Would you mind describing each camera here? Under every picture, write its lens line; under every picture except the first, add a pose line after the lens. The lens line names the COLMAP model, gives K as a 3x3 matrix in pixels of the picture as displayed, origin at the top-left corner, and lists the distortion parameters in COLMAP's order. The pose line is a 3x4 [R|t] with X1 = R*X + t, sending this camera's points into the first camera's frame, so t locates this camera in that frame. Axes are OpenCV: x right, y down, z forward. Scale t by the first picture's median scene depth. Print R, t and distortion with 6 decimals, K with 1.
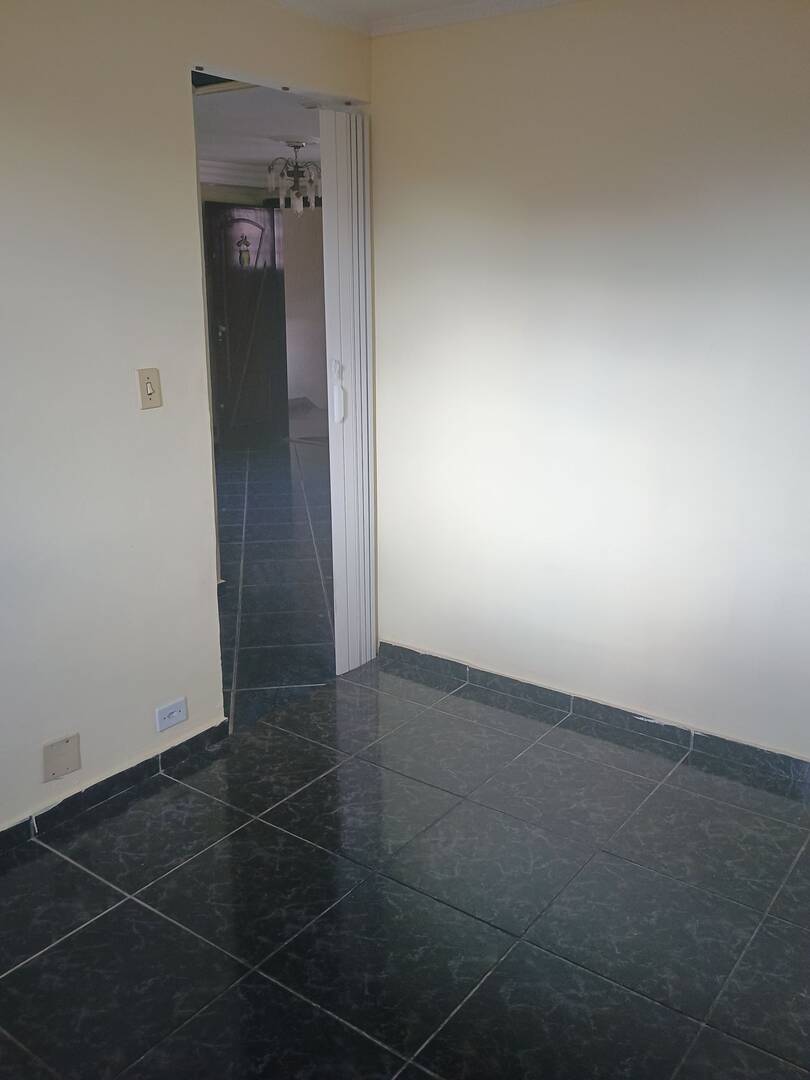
lens RADIAL K [[930.6, 0, 426.0], [0, 930.6, 525.5], [0, 0, 1]] dist [0.014555, 0.007195]
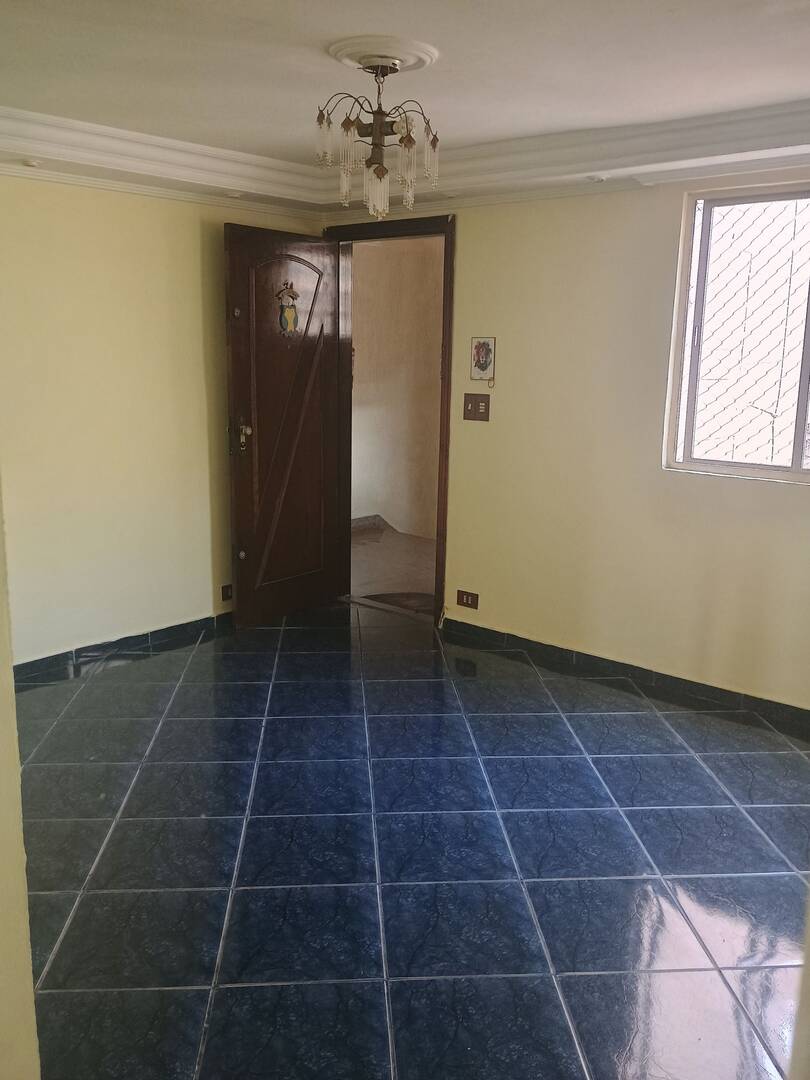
lens RADIAL K [[935.4, 0, 410.8], [0, 935.4, 534.2], [0, 0, 1]] dist [0.057927, -0.091381]
pose [[0.995745, 0.027104, -0.088072, -0.114256], [-0.034717, 0.995682, -0.086091, -0.194462], [0.085358, 0.088782, 0.992387, 0.834288]]
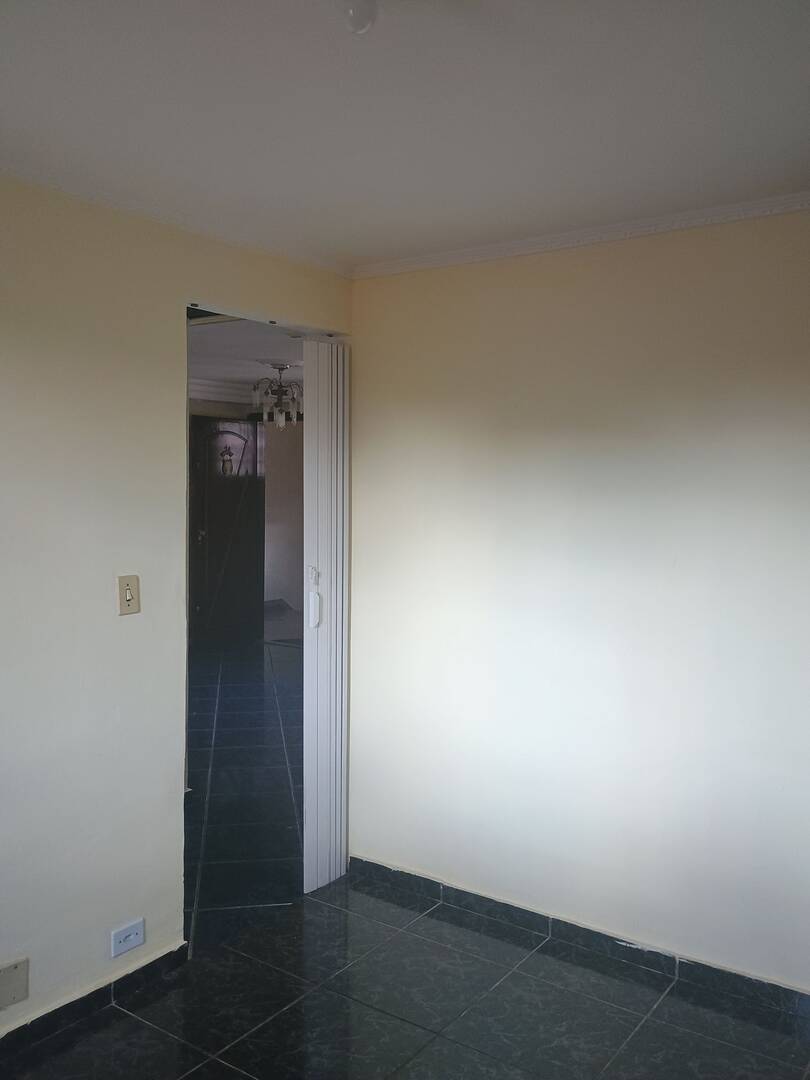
lens RADIAL K [[935.4, 0, 410.8], [0, 935.4, 534.2], [0, 0, 1]] dist [0.057927, -0.091381]
pose [[0.999938, 0.006419, 0.009137, 0.001889], [-0.004430, 0.979161, -0.203037, -0.004494], [-0.010250, 0.202984, 0.979128, -0.021637]]
